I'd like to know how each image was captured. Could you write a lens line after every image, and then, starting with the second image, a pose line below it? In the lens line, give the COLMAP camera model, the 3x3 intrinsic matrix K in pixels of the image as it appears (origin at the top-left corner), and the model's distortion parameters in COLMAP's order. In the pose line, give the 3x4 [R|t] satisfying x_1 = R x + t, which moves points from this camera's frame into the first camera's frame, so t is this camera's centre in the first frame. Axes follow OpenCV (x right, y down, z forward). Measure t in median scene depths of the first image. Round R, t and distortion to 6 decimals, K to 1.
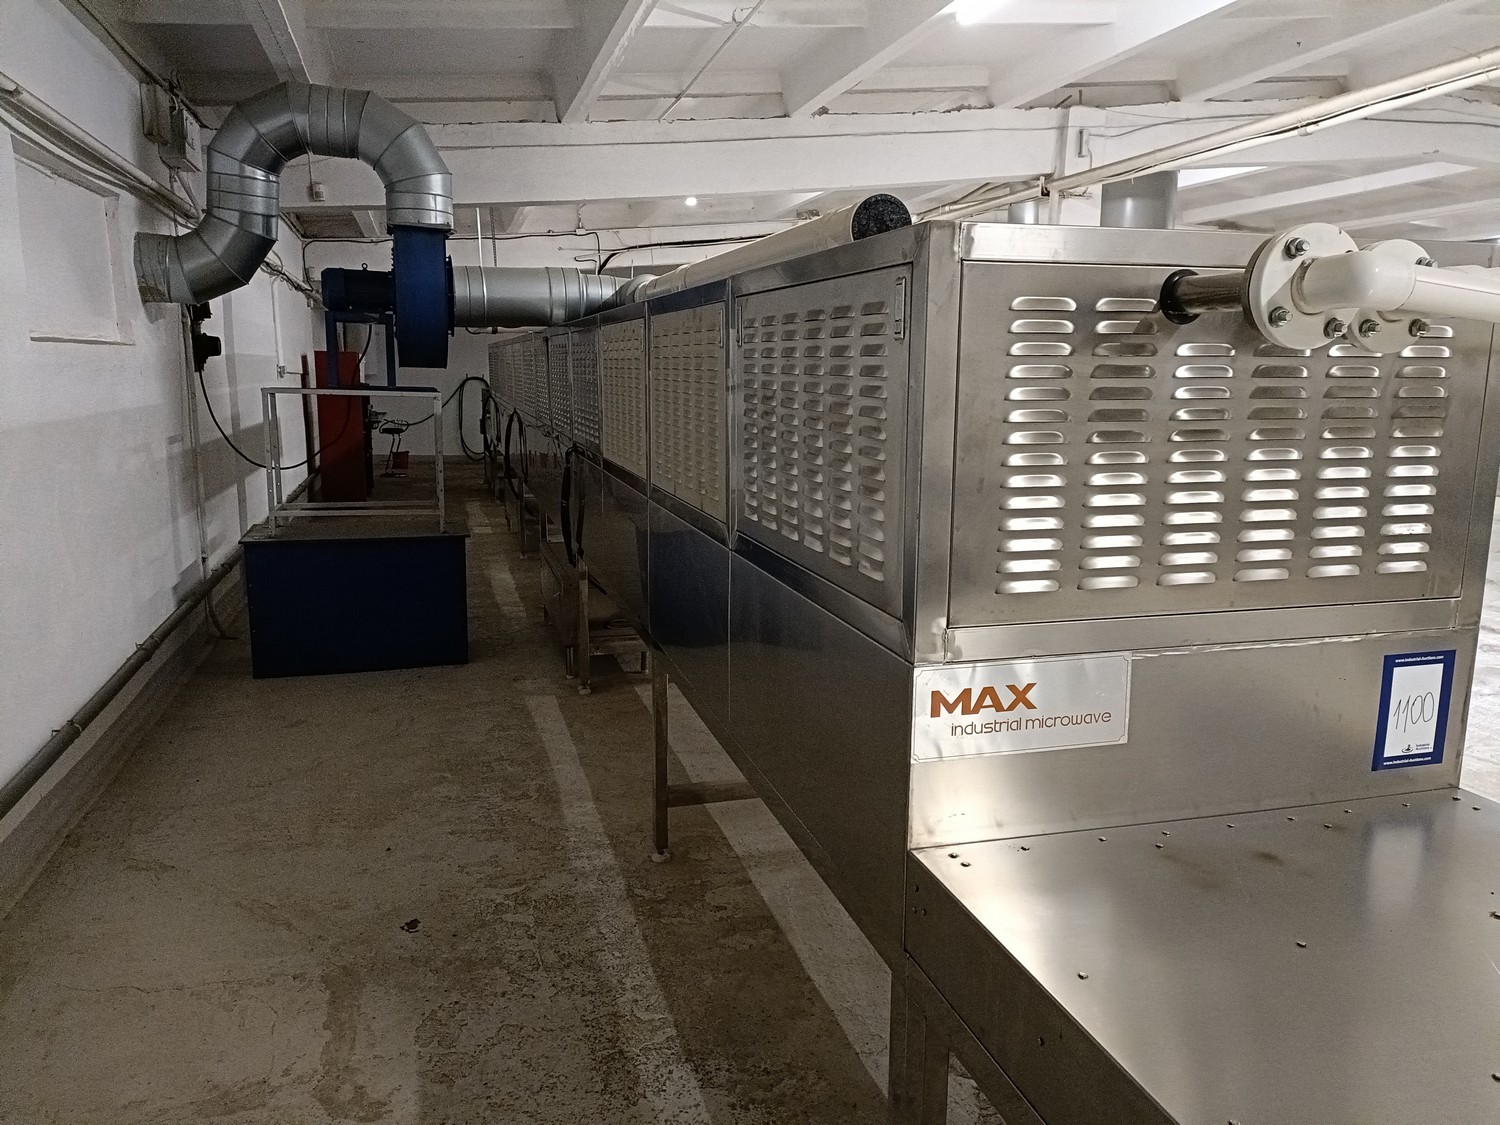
lens RADIAL K [[1107.5, 0, 755.4], [0, 1107.5, 563.3], [0, 0, 1]] dist [0.034990, -0.010536]
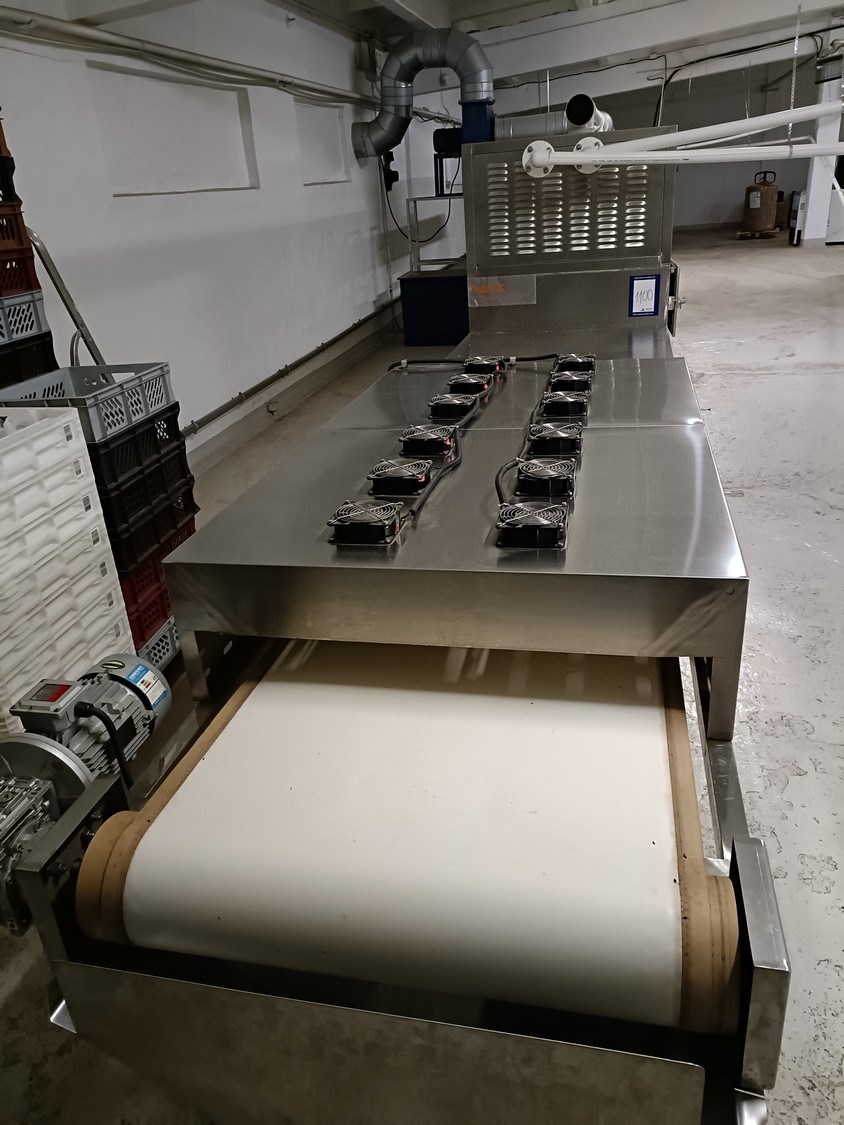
lens RADIAL K [[841.3, 0, 422.0], [0, 841.3, 562.5], [0, 0, 1]] dist [0.089918, -0.114186]
pose [[0.872396, 0.133298, -0.470272, 0.420337], [-0.003413, 0.963735, 0.266838, 0.072202], [0.488787, -0.231183, 0.841214, -0.474848]]
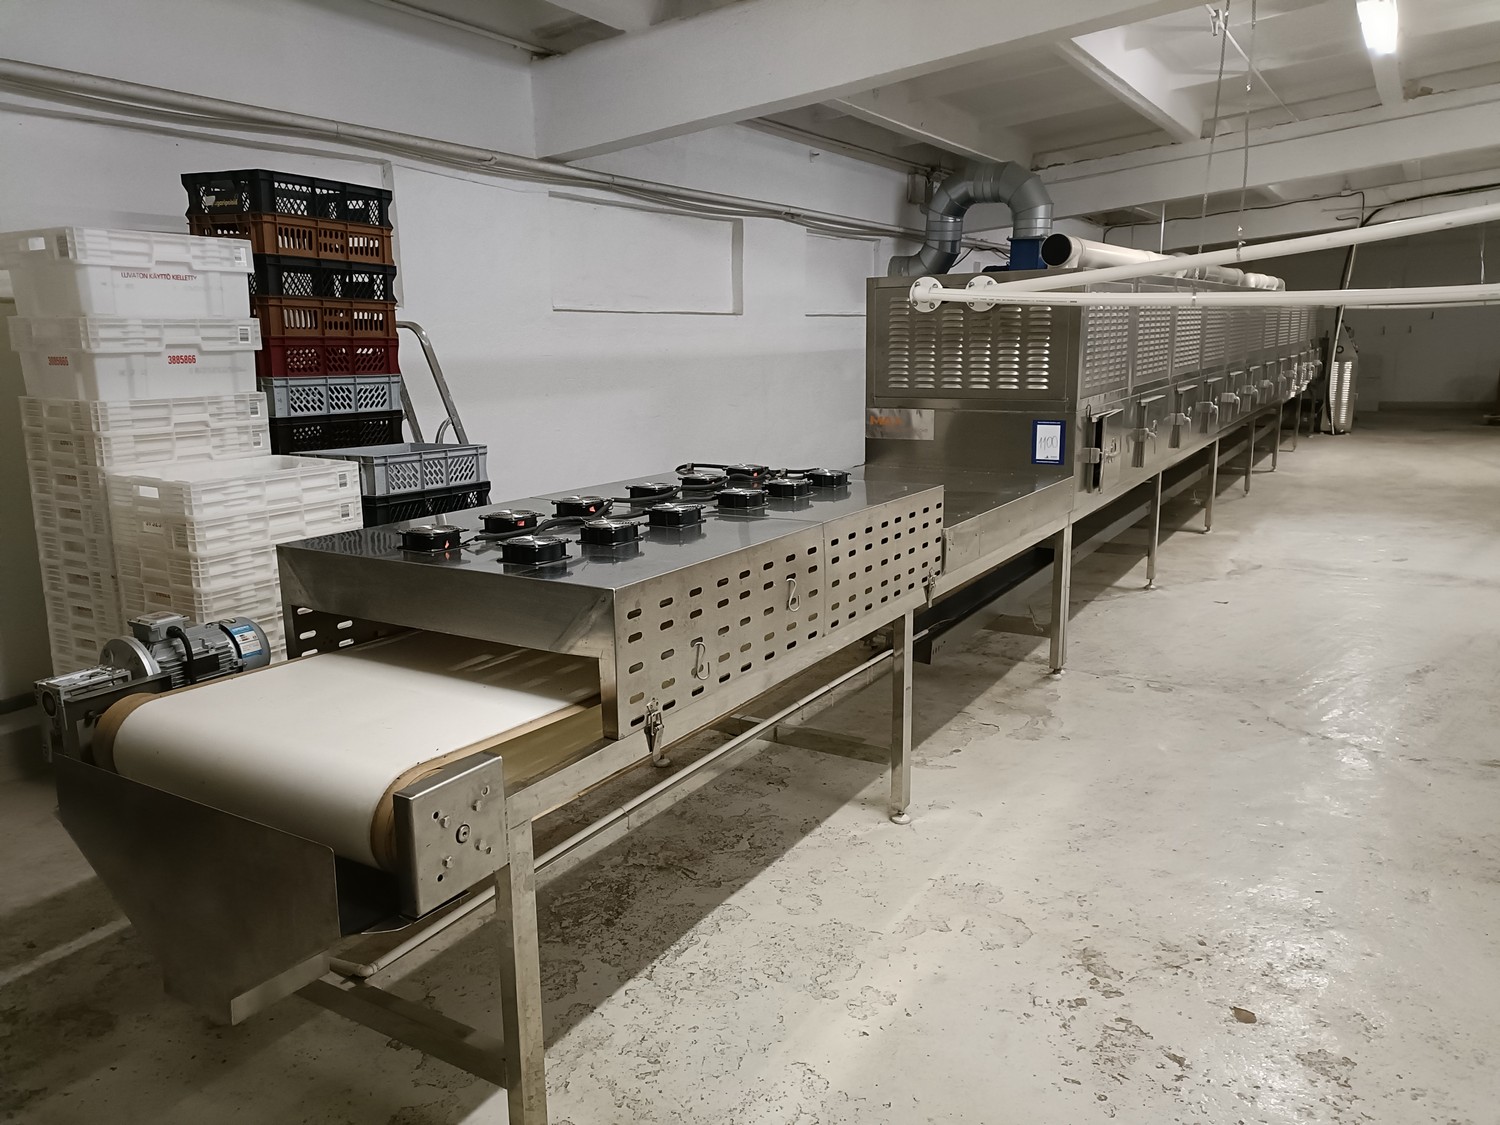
lens RADIAL K [[1116.3, 0, 734.2], [0, 1116.3, 545.3], [0, 0, 1]] dist [0.050160, -0.000126]
pose [[0.668115, 0.120547, -0.734228, 0.706908], [-0.107262, 0.992085, 0.065278, 0.094909], [0.736286, 0.035142, 0.675757, -0.462491]]
